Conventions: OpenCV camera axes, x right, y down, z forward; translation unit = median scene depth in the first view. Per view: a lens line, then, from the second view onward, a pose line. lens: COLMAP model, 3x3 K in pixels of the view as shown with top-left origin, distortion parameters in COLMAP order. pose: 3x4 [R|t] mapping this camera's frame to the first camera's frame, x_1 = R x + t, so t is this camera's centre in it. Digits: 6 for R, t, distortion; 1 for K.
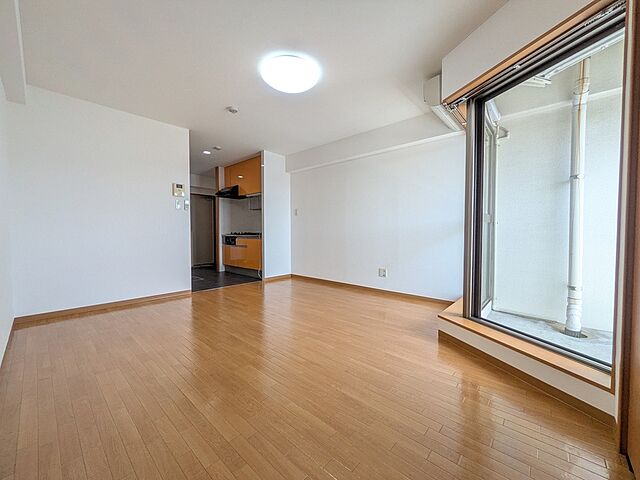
lens RADIAL K [[253.8, 0, 321.7], [0, 253.8, 243.5], [0, 0, 1]] dist [0.001382, 0.000485]
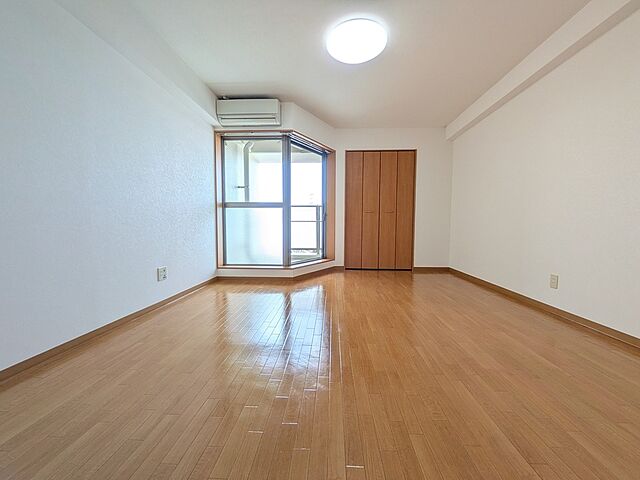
lens RADIAL K [[253.8, 0, 323.0], [0, 253.8, 239.6], [0, 0, 1]] dist [0.001382, 0.000485]
pose [[-0.644886, -0.051779, 0.762523, -0.497827], [0.029013, 0.995325, 0.092124, -0.016904], [-0.763728, 0.081533, -0.640369, 1.089839]]
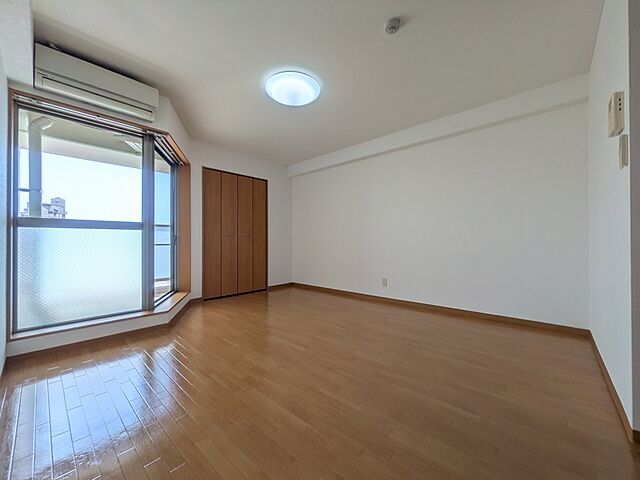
lens RADIAL K [[253.8, 0, 323.4], [0, 253.8, 238.2], [0, 0, 1]] dist [0.001382, 0.000485]
pose [[-0.999904, 0.000487, -0.013813, -0.147662], [0.000010, 0.999405, 0.034477, -0.054523], [0.013821, 0.034474, -0.999310, 1.287100]]
